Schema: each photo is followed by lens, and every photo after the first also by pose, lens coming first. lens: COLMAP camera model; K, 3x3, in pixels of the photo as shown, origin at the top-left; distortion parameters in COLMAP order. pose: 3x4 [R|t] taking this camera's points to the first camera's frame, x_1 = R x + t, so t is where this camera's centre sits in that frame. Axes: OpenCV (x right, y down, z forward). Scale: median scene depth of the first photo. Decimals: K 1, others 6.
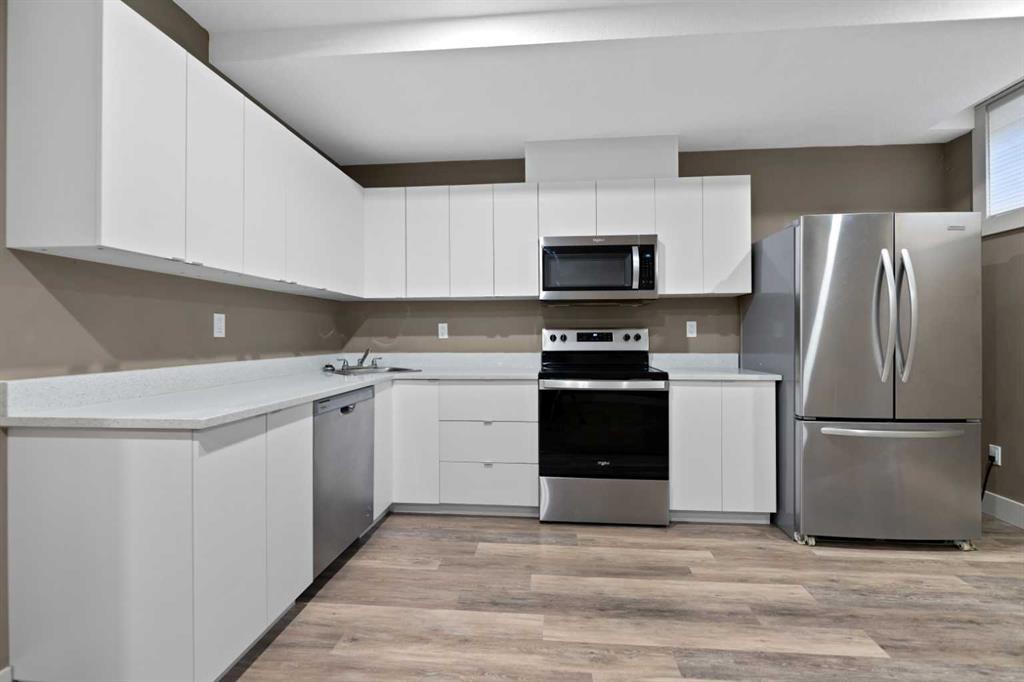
lens RADIAL K [[453.3, 0, 515.8], [0, 453.3, 332.2], [0, 0, 1]] dist [-0.002316, -0.000199]
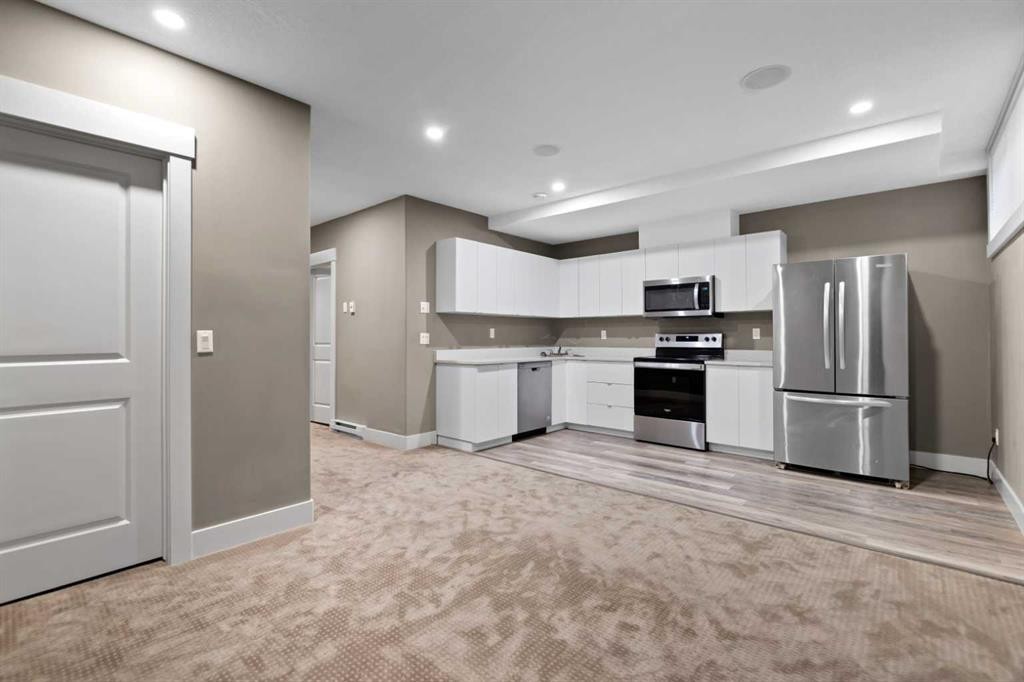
lens RADIAL K [[453.3, 0, 515.8], [0, 453.3, 332.2], [0, 0, 1]] dist [-0.002316, -0.000199]
pose [[0.809208, -0.003811, -0.587510, 0.692443], [0.001649, 0.999990, -0.004216, -0.007224], [0.587520, 0.002442, 0.809206, -0.711288]]
